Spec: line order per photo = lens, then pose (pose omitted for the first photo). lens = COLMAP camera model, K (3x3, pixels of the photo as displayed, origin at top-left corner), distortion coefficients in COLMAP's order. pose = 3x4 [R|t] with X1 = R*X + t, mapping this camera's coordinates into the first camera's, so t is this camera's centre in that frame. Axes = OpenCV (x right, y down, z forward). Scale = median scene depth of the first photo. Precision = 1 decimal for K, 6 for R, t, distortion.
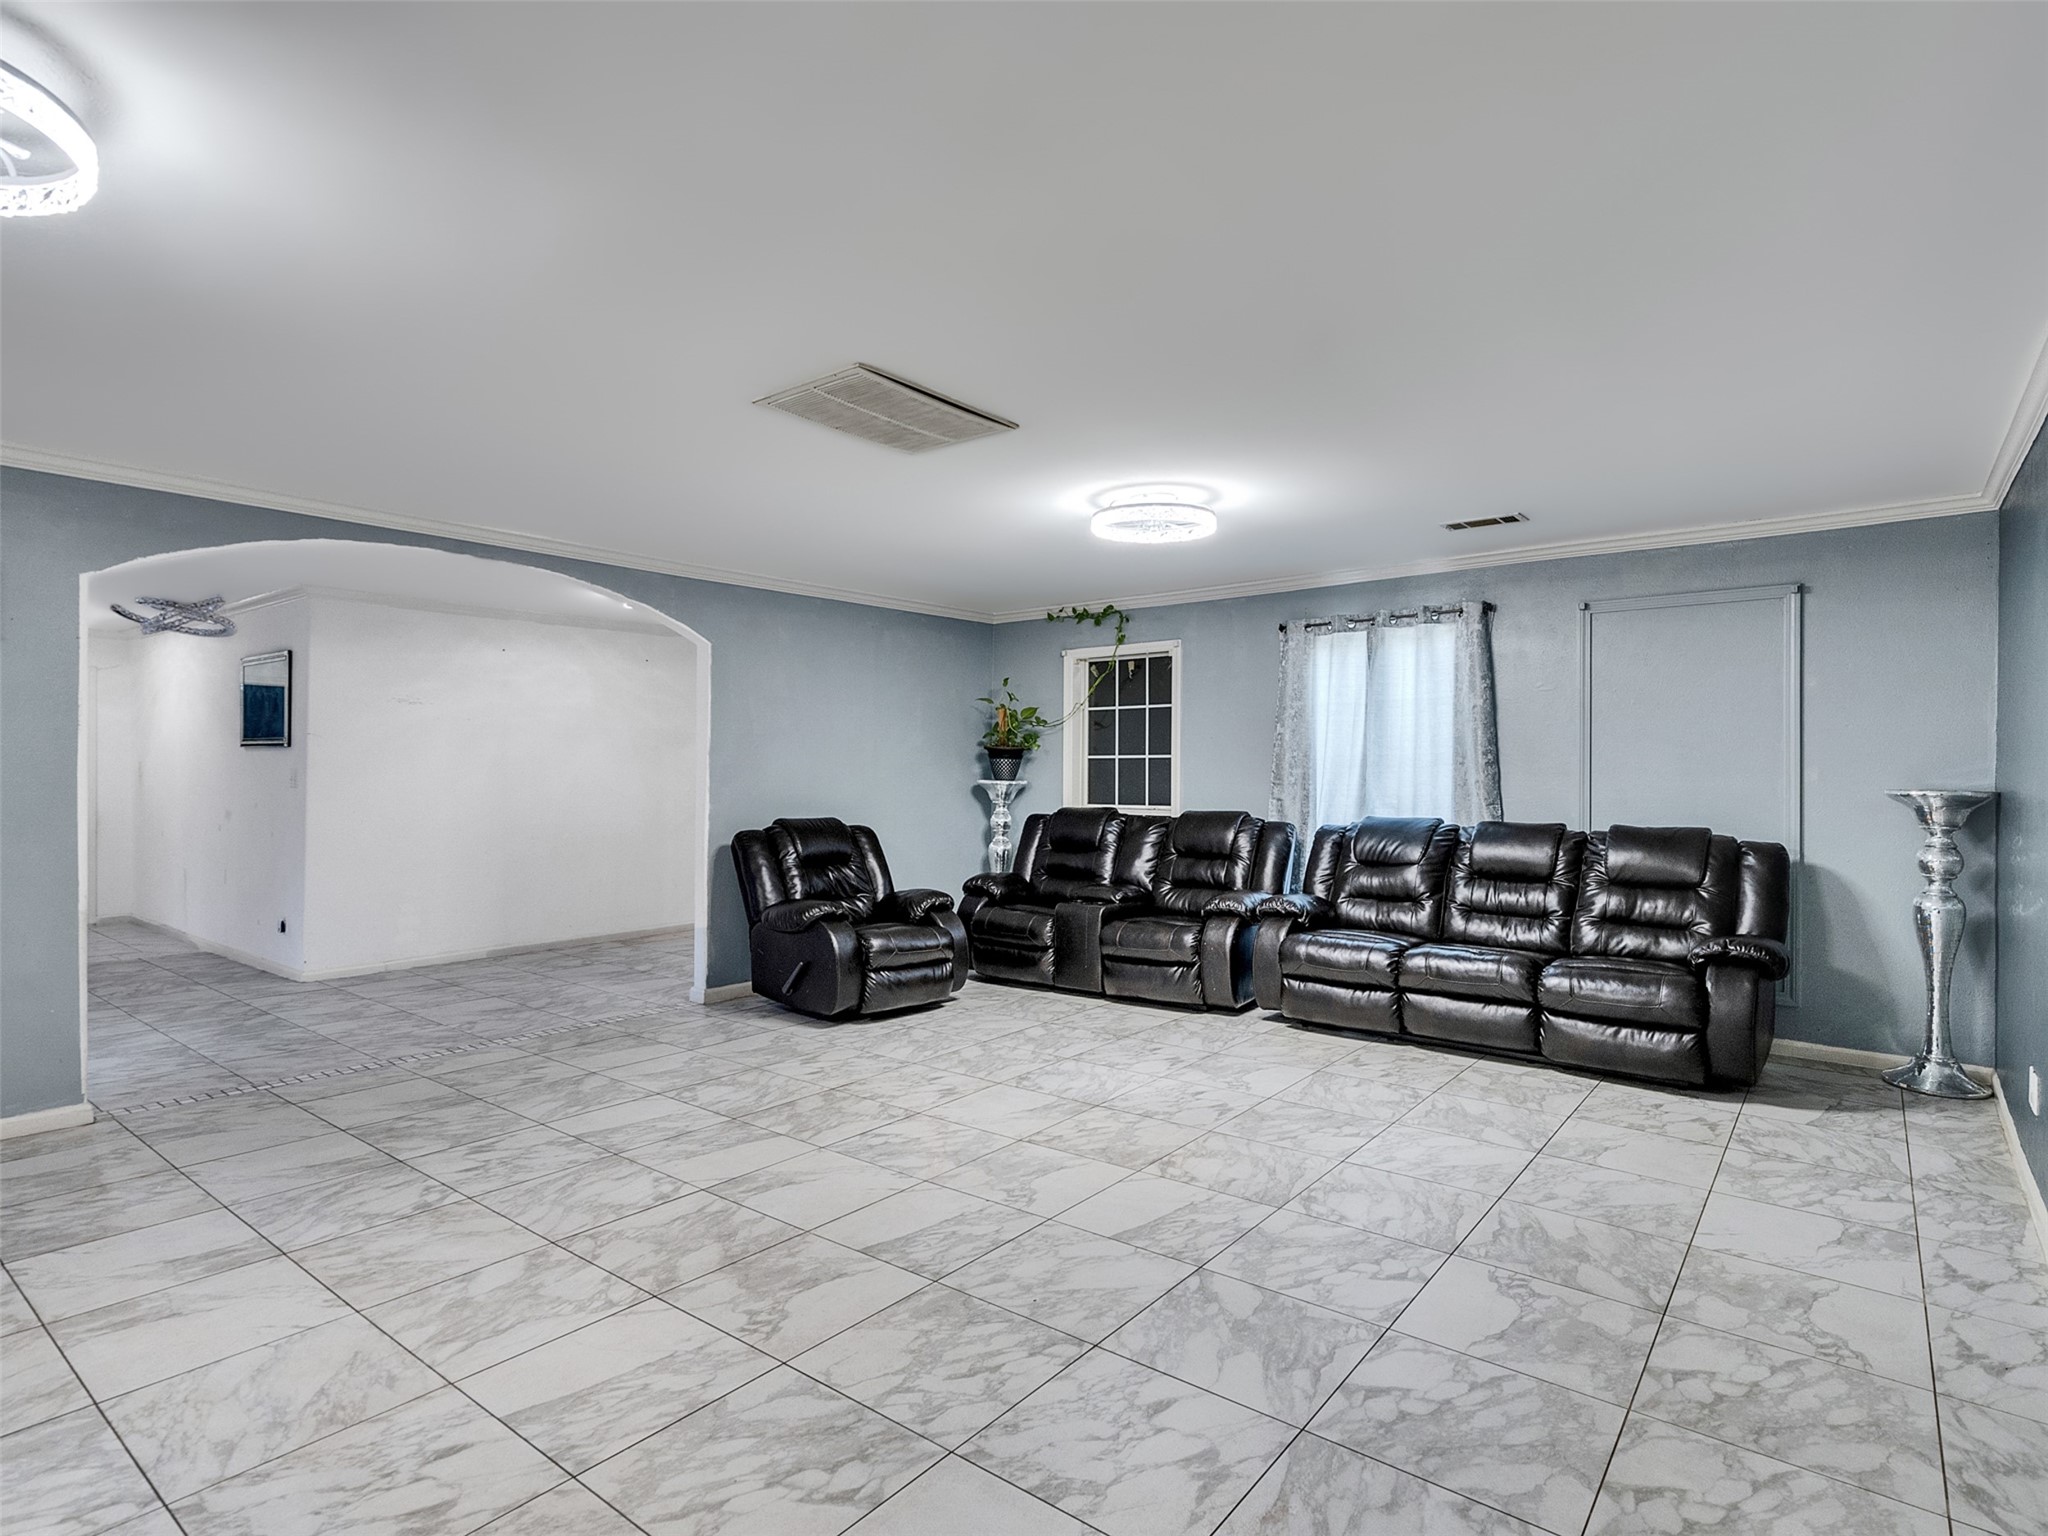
lens RADIAL K [[1065.2, 0, 993.9], [0, 1065.2, 767.4], [0, 0, 1]] dist [0.000686, 0.001368]
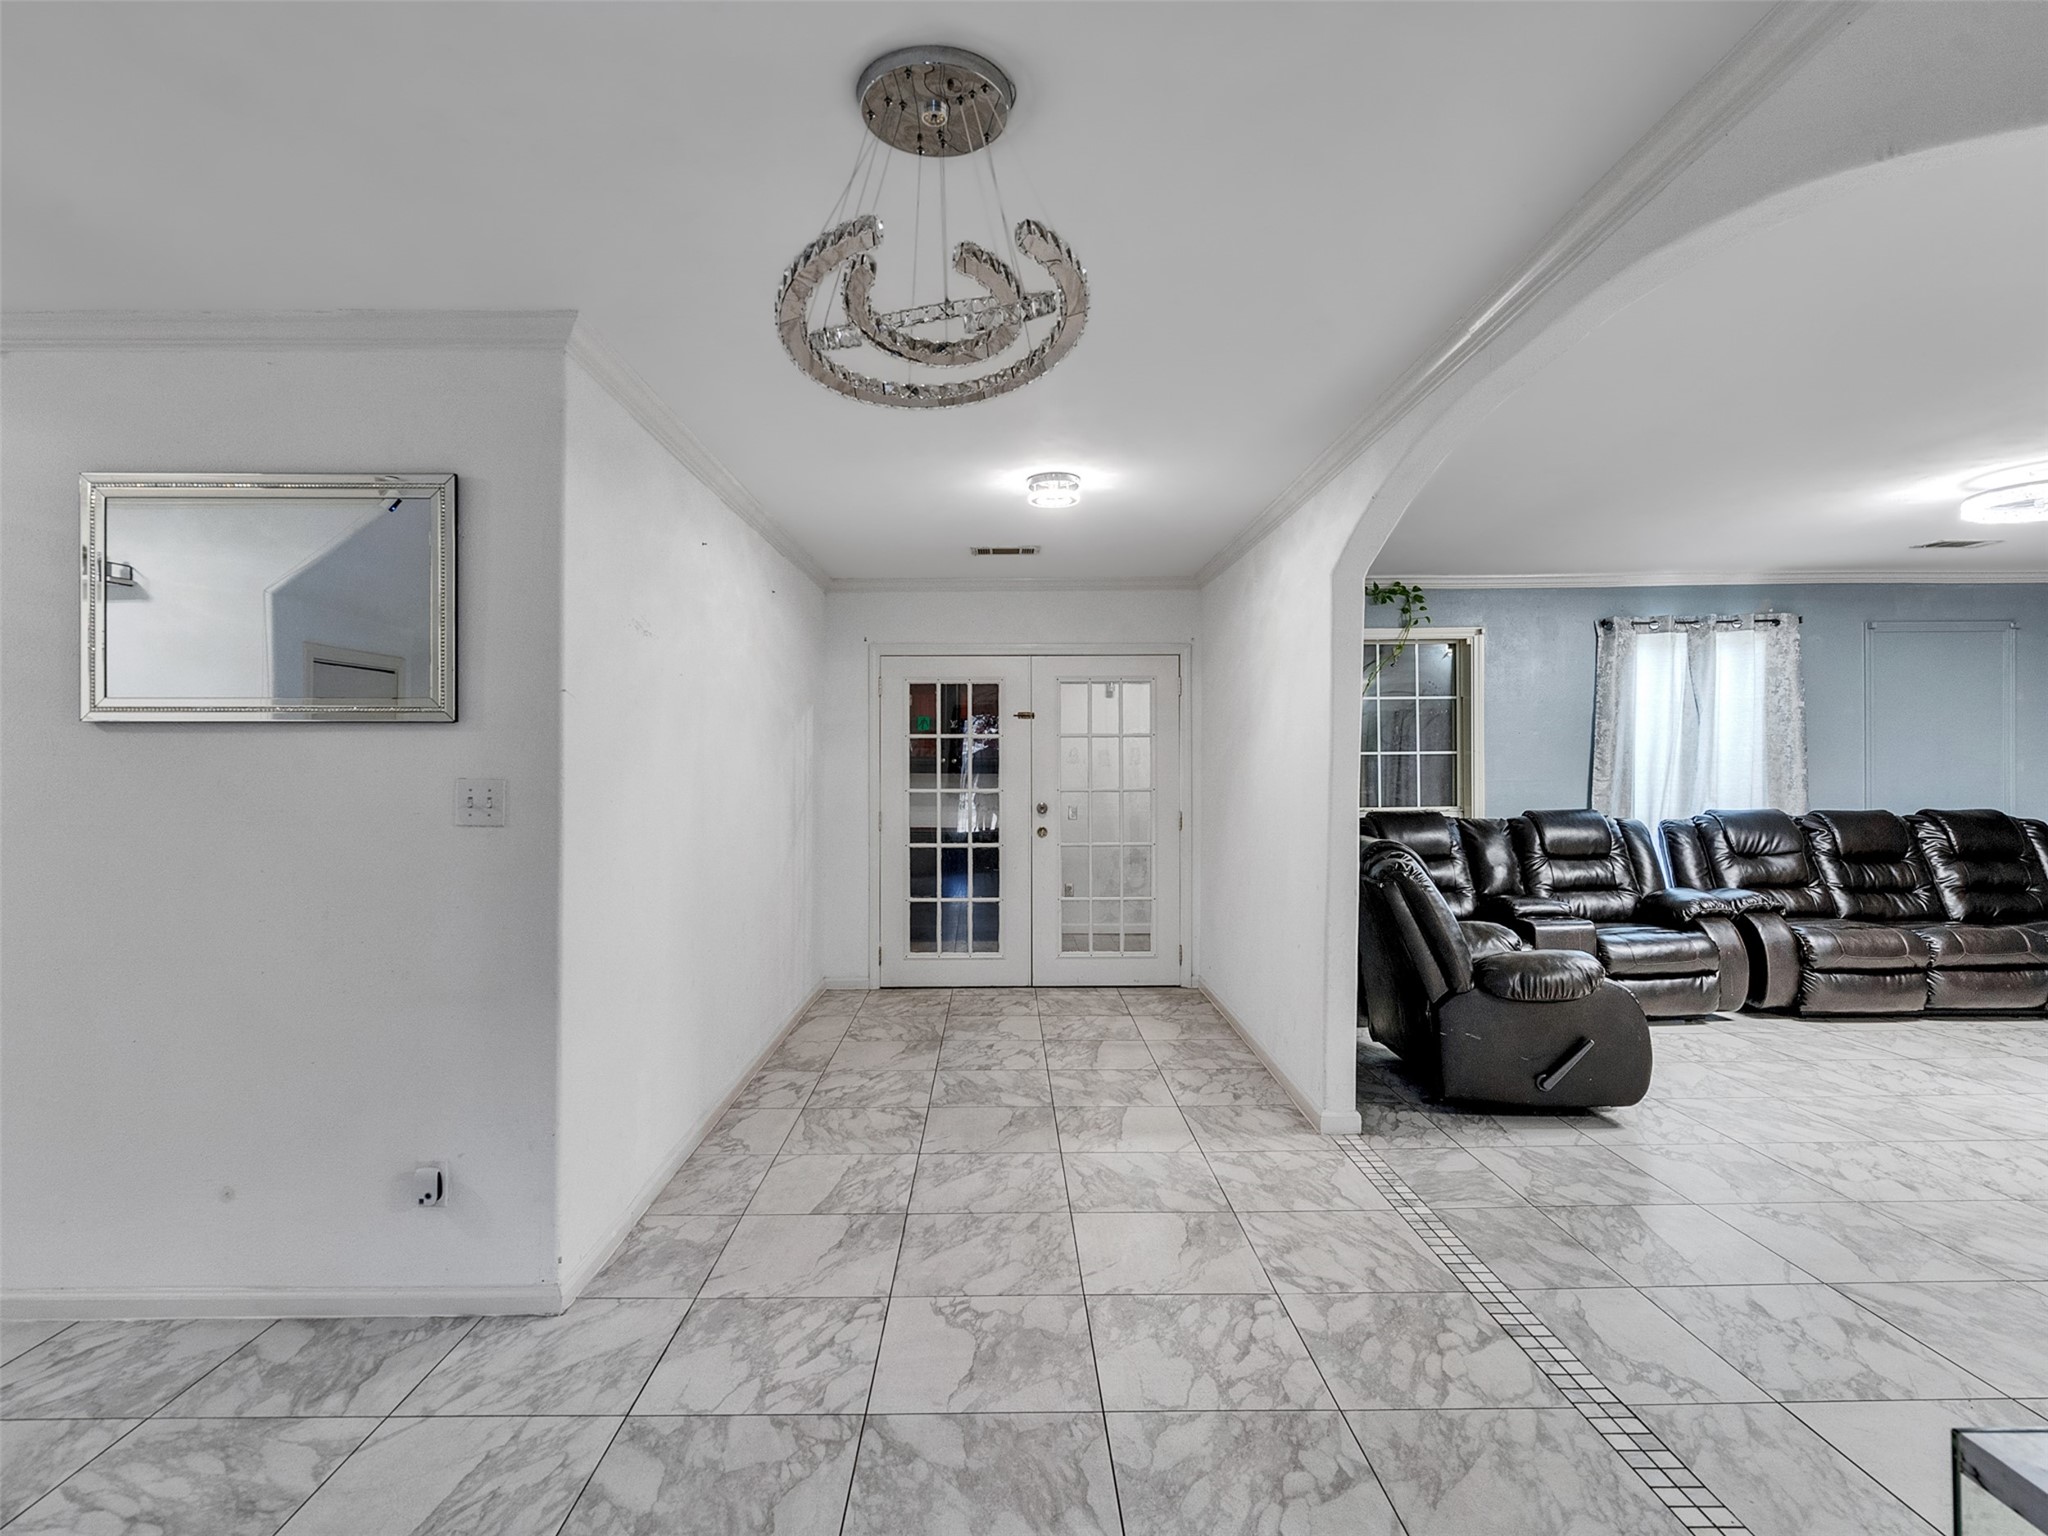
lens RADIAL K [[1017.7, 0, 975.8], [0, 1017.7, 767.8], [0, 0, 1]] dist [-0.001822, -0.007641]
pose [[0.794459, -0.004710, 0.607299, -1.381345], [0.007467, 0.999970, -0.002013, 0.002222], [-0.607271, 0.006135, 0.794471, 1.078046]]
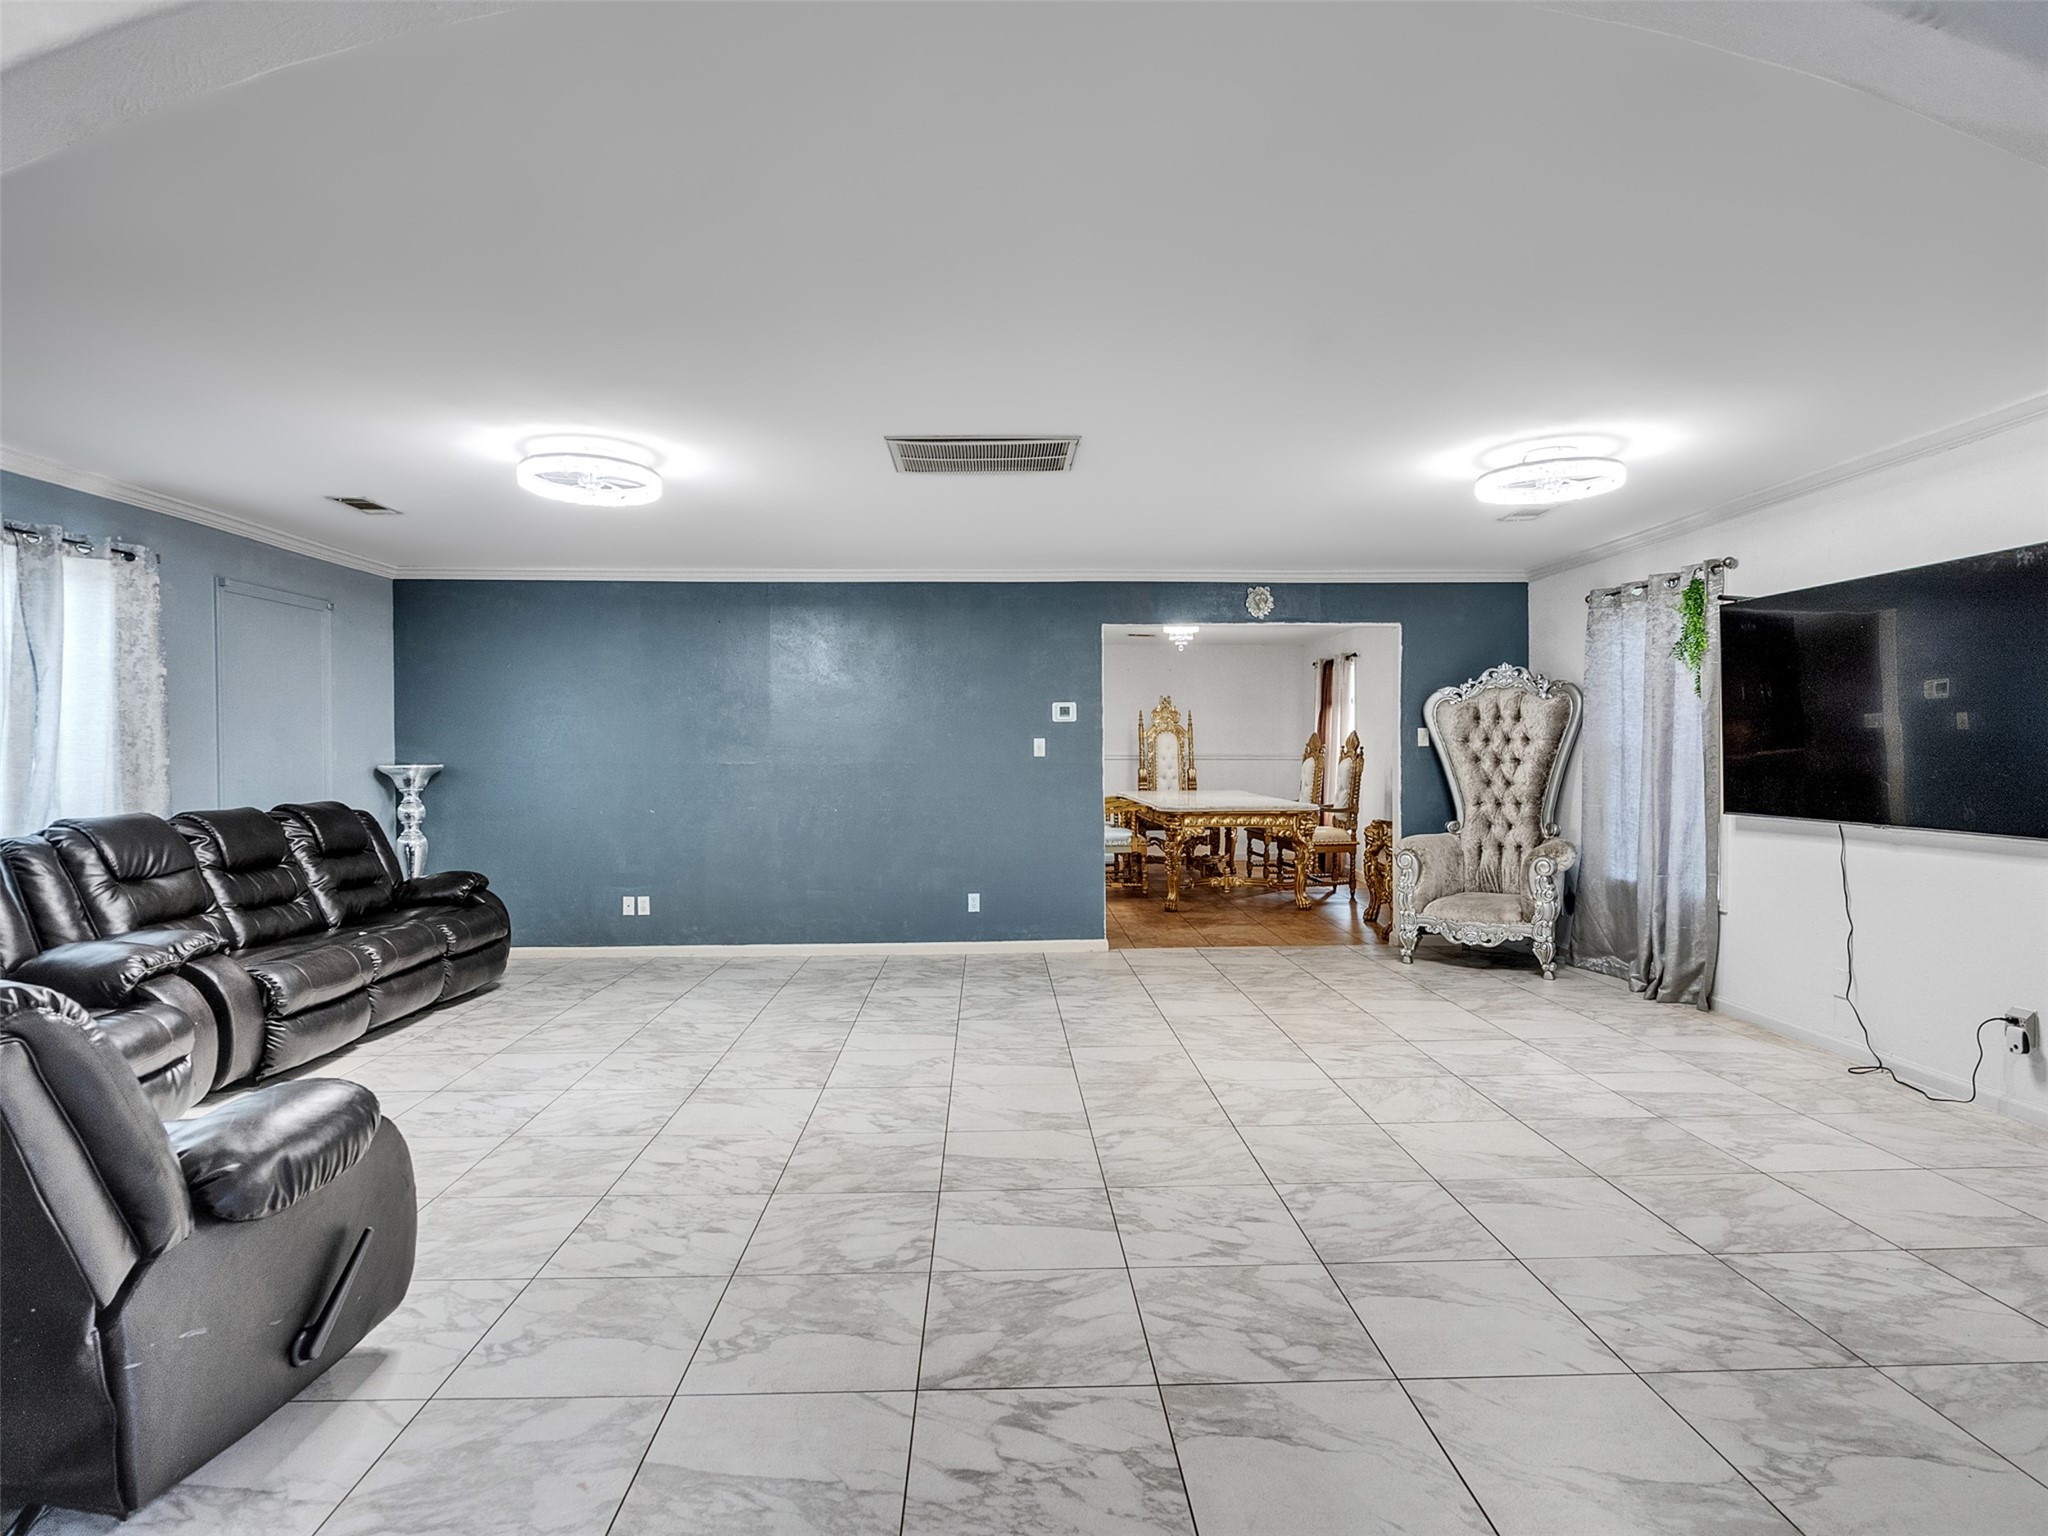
lens RADIAL K [[1060.4, 0, 1013.5], [0, 1060.4, 767.2], [0, 0, 1]] dist [-0.000158, -0.000290]
pose [[-0.642647, -0.009763, 0.766101, -0.970794], [0.004856, 0.999847, 0.016815, 0.005658], [-0.766147, 0.014526, -0.642501, 1.617582]]
